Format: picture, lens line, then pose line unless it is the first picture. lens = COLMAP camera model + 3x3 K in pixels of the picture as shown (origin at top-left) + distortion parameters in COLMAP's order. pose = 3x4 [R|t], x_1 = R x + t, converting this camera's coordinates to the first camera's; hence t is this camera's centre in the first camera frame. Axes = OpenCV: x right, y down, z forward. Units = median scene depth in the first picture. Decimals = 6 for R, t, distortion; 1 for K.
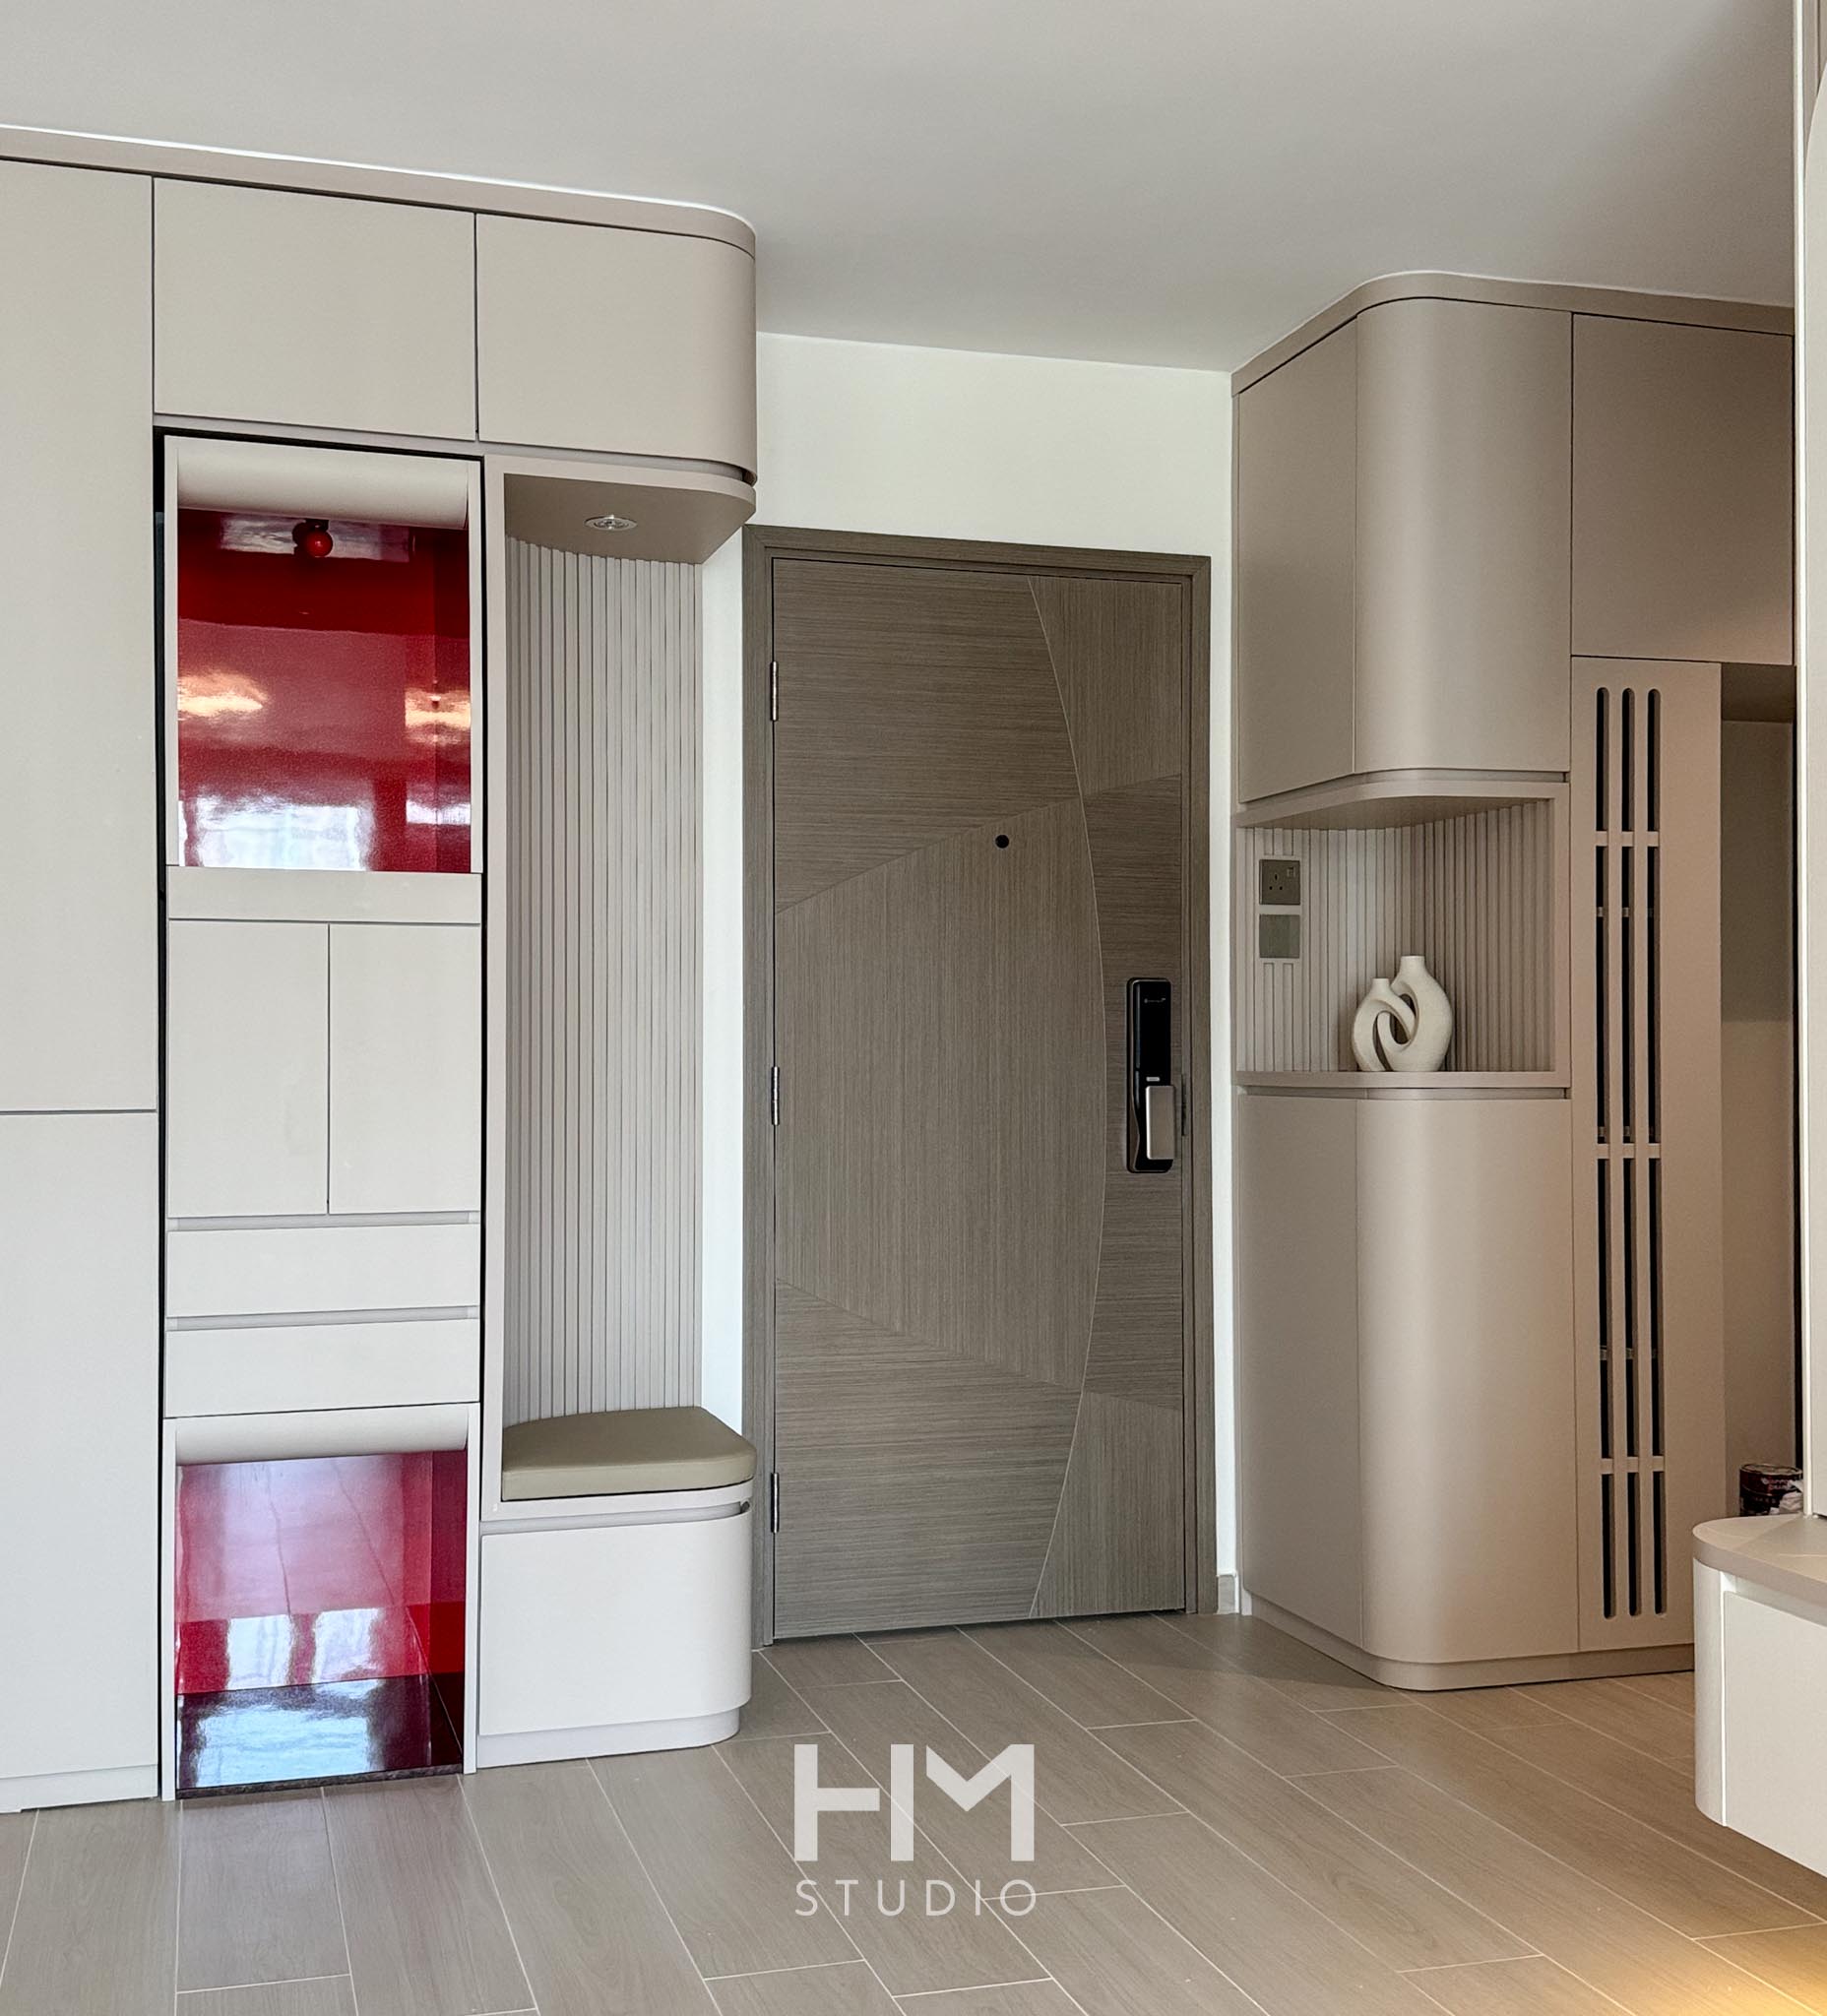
lens RADIAL K [[2105.2, 0, 913.5], [0, 2105.2, 1008.0], [0, 0, 1]] dist [0.106949, -0.011003]
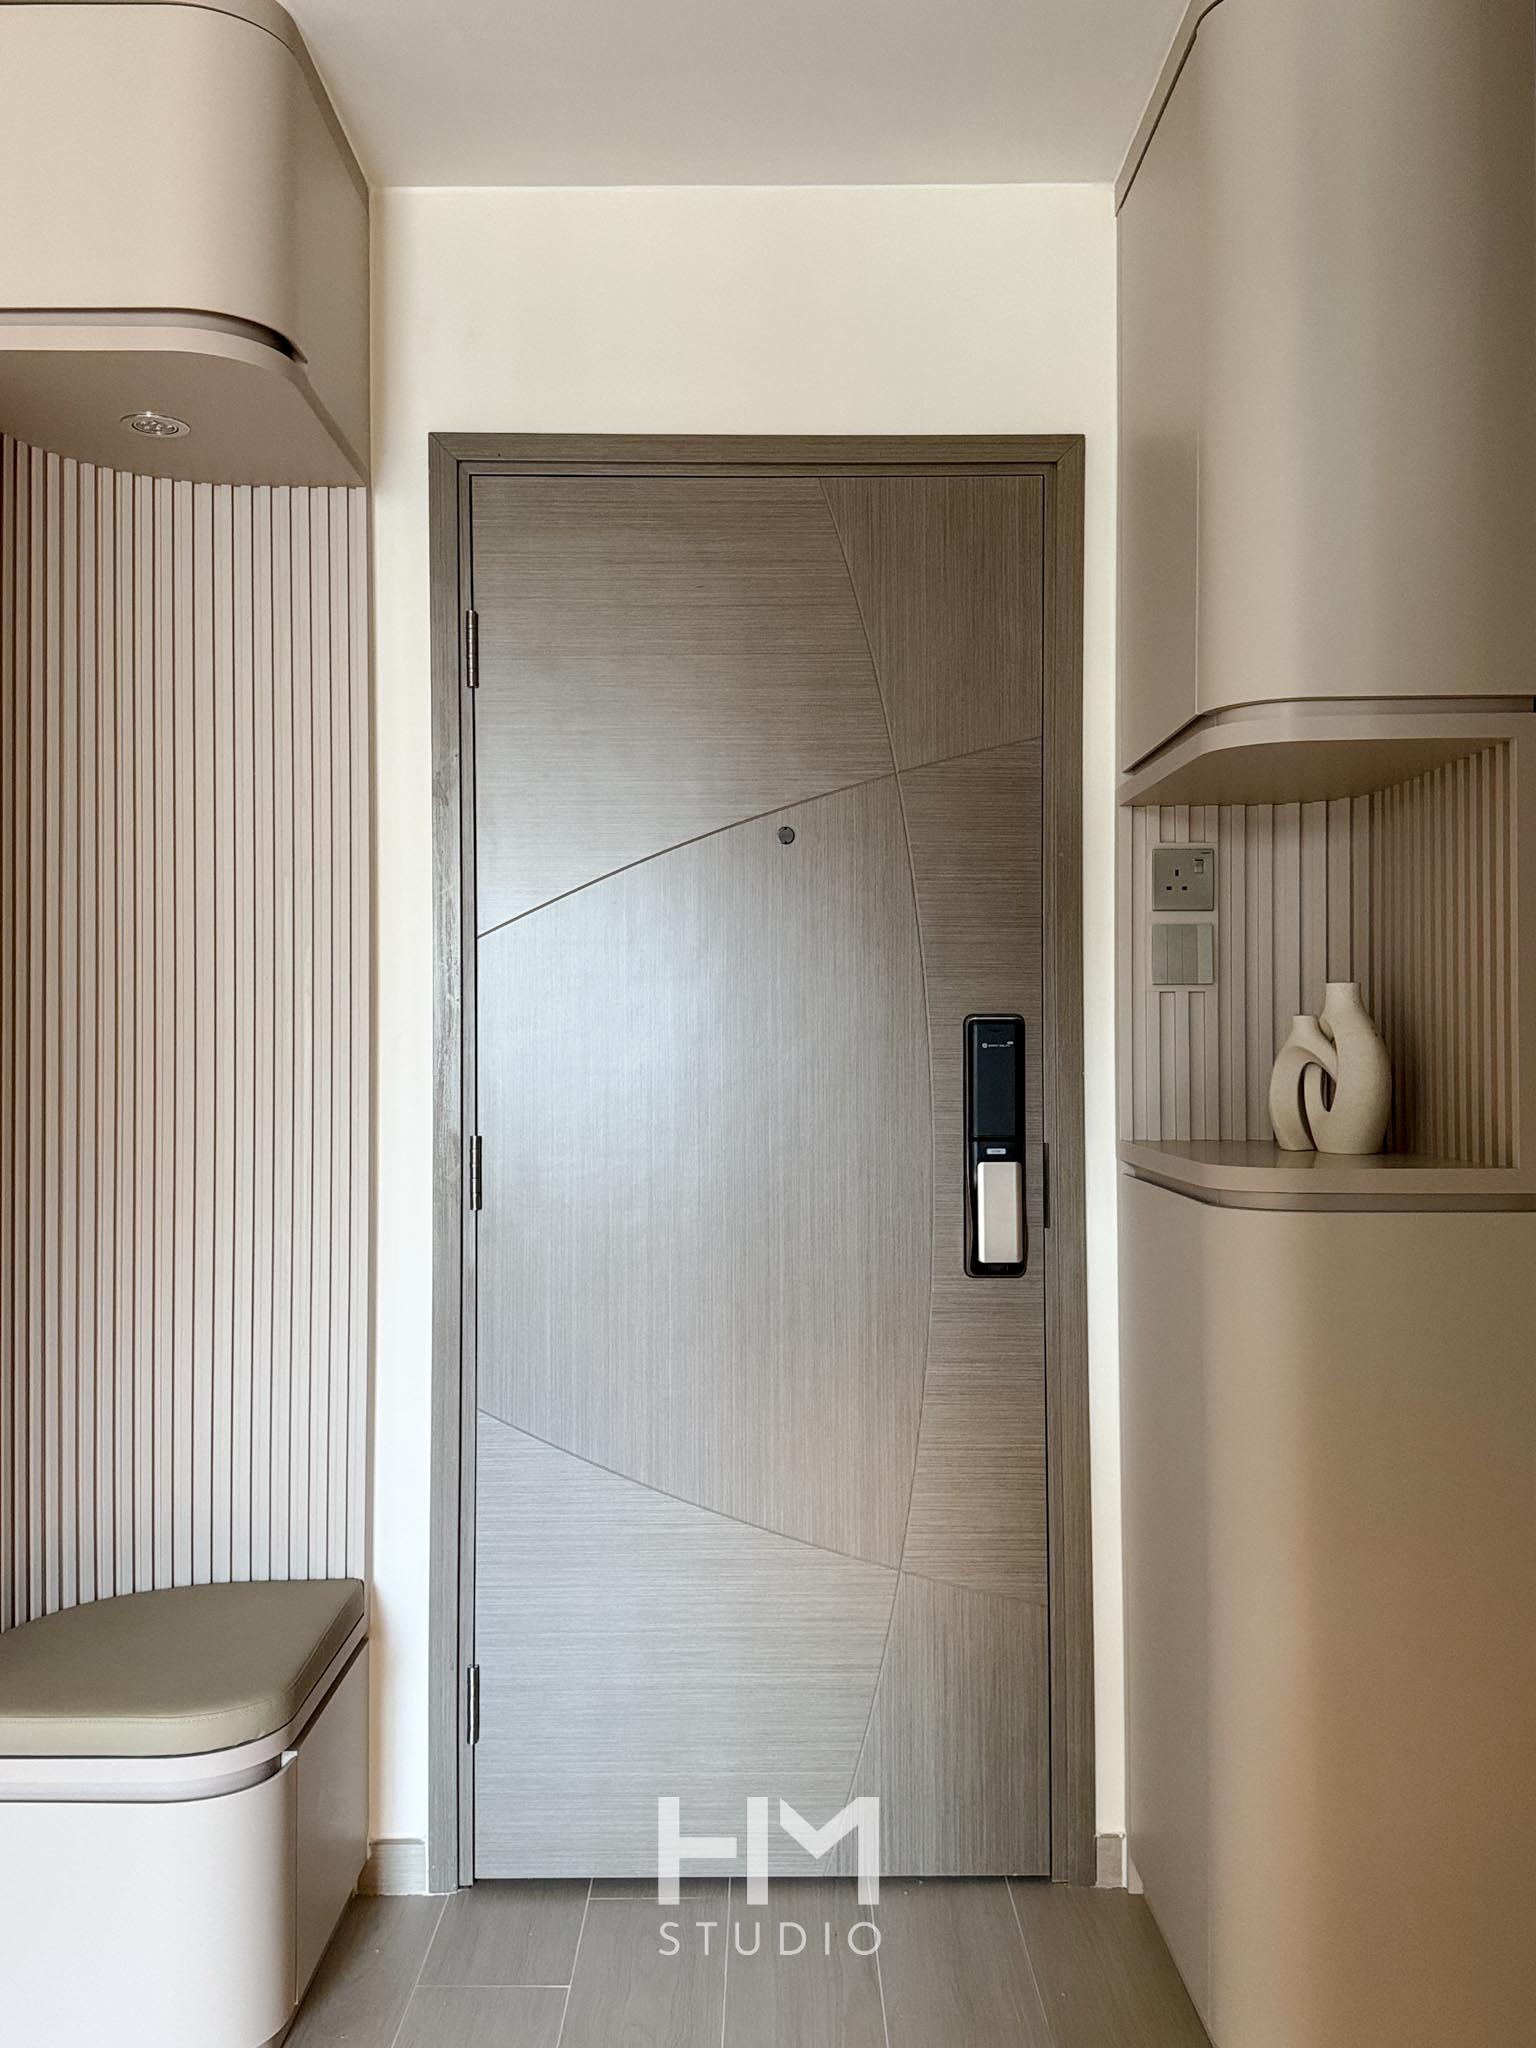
lens RADIAL K [[1852.3, 0, 768.0], [0, 1852.3, 1024.0], [0, 0, 1]] dist [0.172025, -0.364572]
pose [[0.964619, -0.004976, -0.263600, 0.214980], [0.007051, 0.999951, 0.006927, -0.016535], [0.263553, -0.008540, 0.964607, 0.363401]]
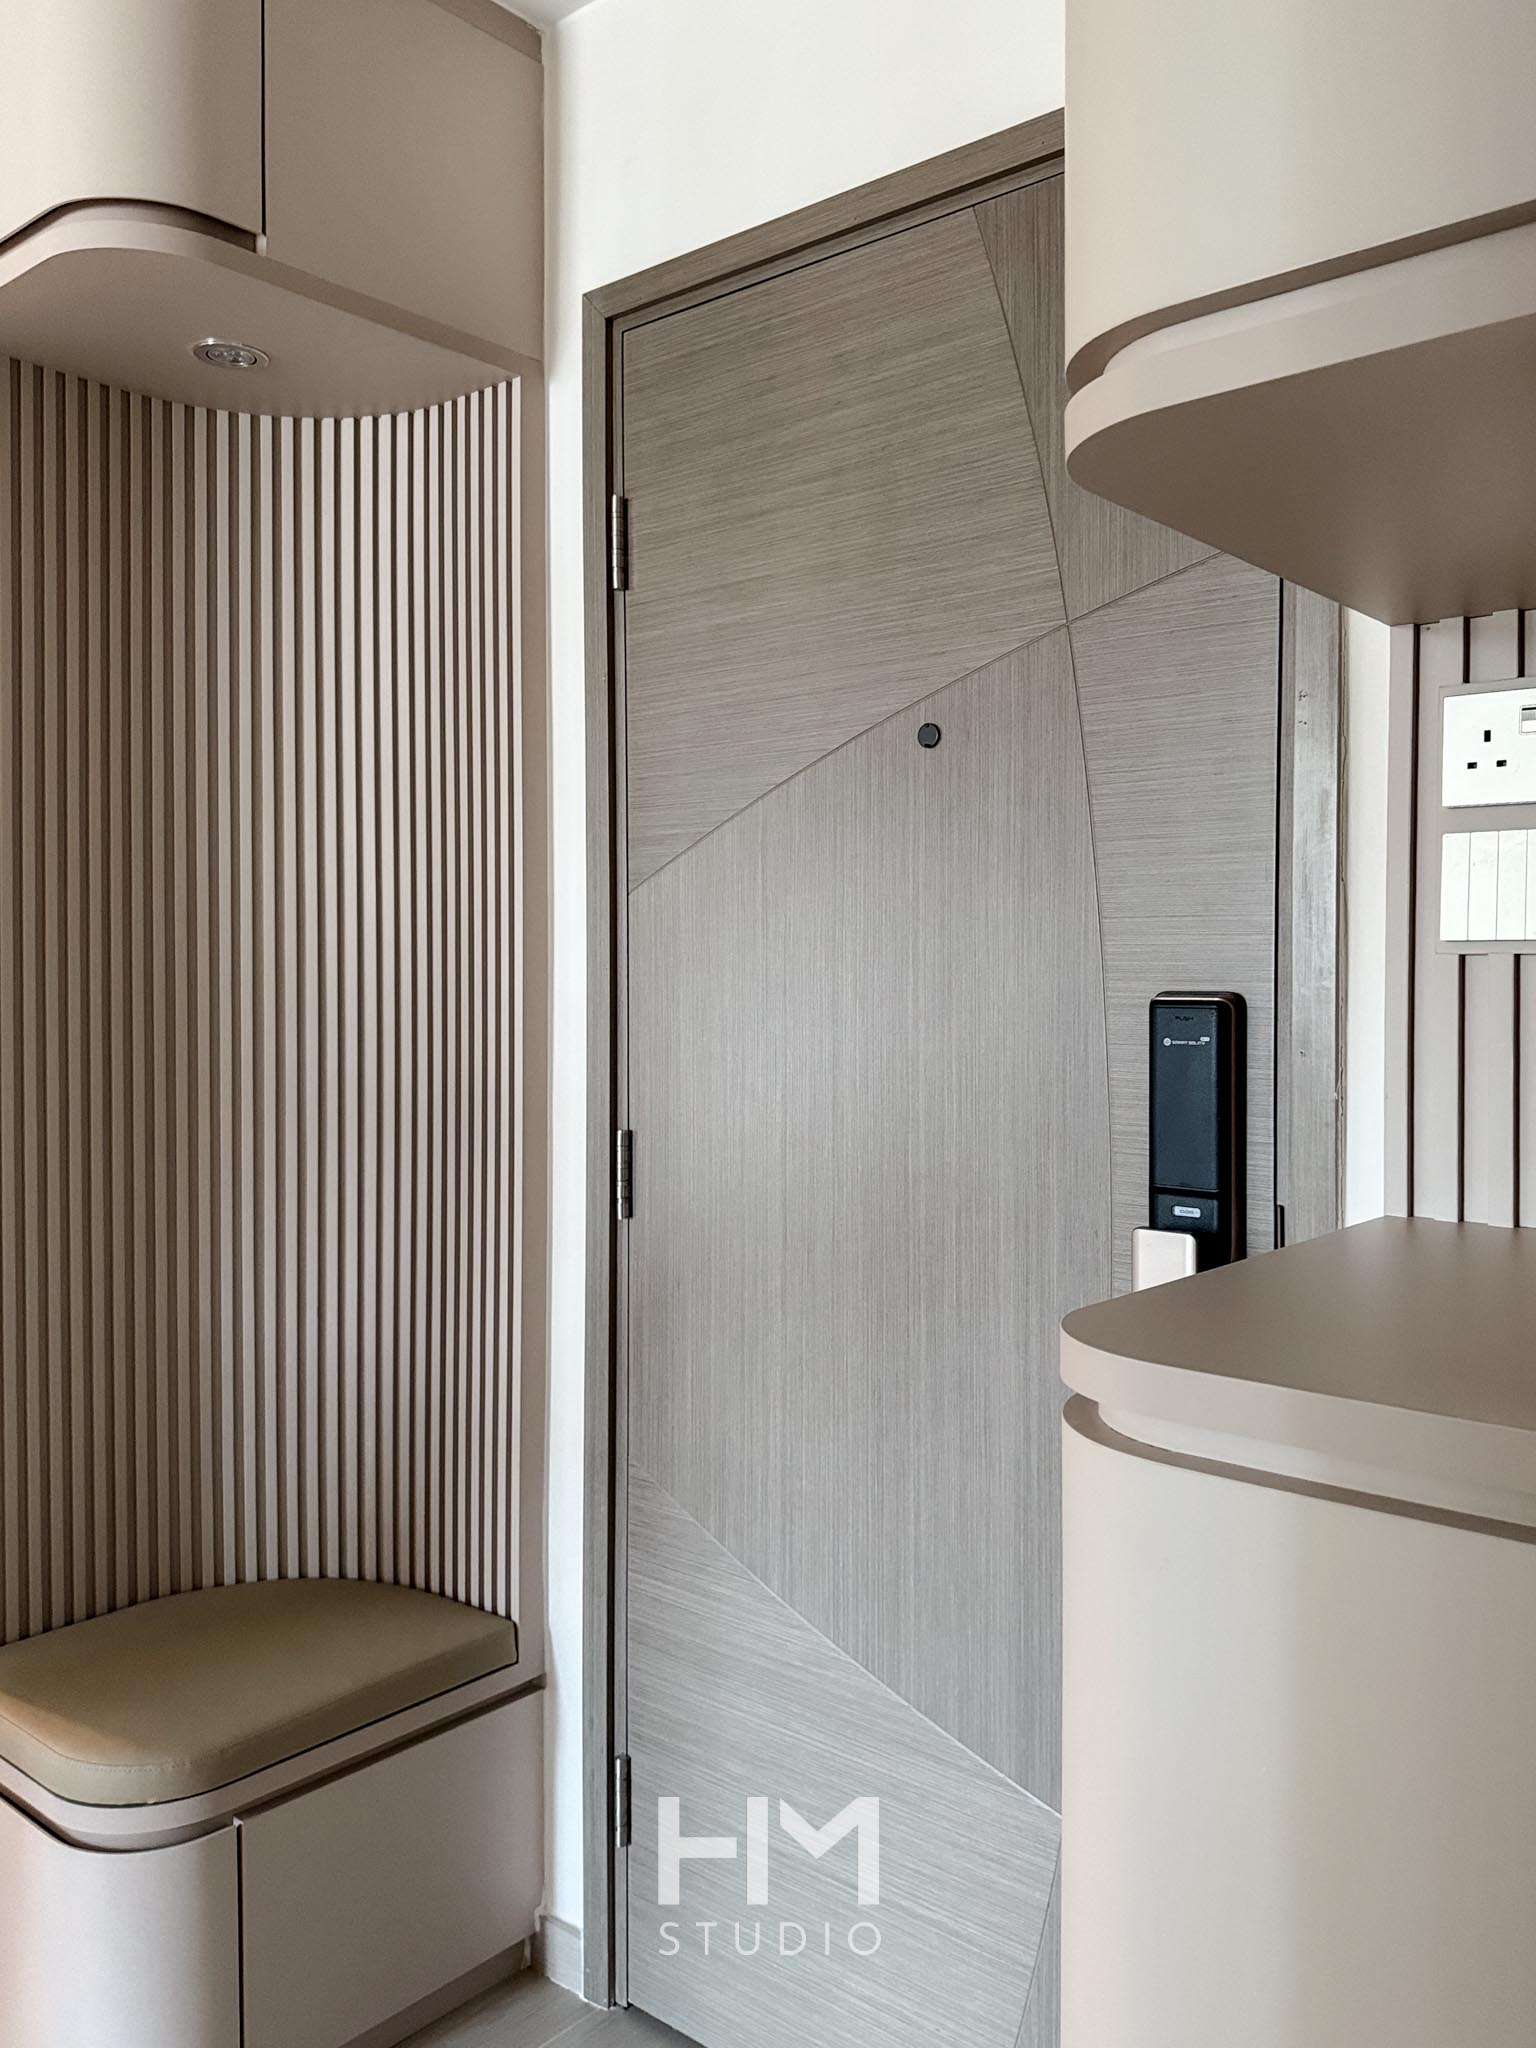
lens RADIAL K [[1639.4, 0, 768.0], [0, 1639.4, 1024.0], [0, 0, 1]] dist [0.193072, -0.428233]
pose [[0.556351, 0.022112, -0.830653, 0.374266], [0.005496, 0.999526, 0.030289, -0.019439], [0.830929, -0.021417, 0.555966, 0.745545]]
